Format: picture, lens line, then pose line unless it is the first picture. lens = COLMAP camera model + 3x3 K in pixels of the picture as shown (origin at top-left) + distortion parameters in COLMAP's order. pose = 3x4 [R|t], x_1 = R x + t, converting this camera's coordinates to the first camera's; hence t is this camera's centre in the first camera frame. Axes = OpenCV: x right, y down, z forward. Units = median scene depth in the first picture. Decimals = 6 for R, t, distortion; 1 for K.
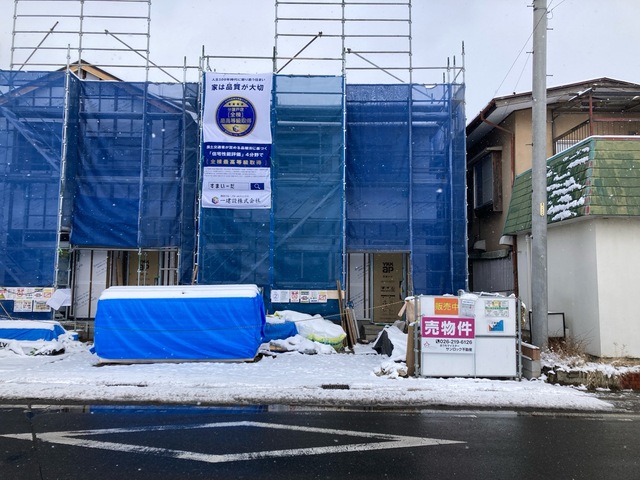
lens RADIAL K [[512.9, 0, 320.0], [0, 512.9, 240.0], [0, 0, 1]] dist [0.087738, -0.121522]
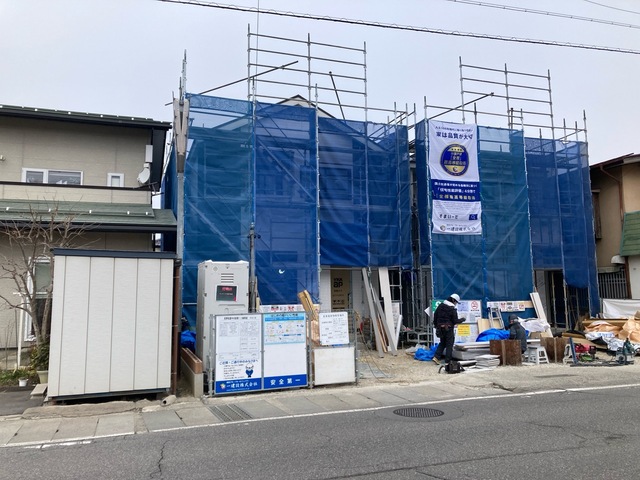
lens RADIAL K [[512.9, 0, 320.0], [0, 512.9, 240.0], [0, 0, 1]] dist [0.087738, -0.121522]
pose [[0.944429, 0.009546, 0.328575, -0.863728], [-0.008559, 0.999953, -0.004449, -0.041187], [-0.328603, 0.001390, 0.944467, -0.043922]]
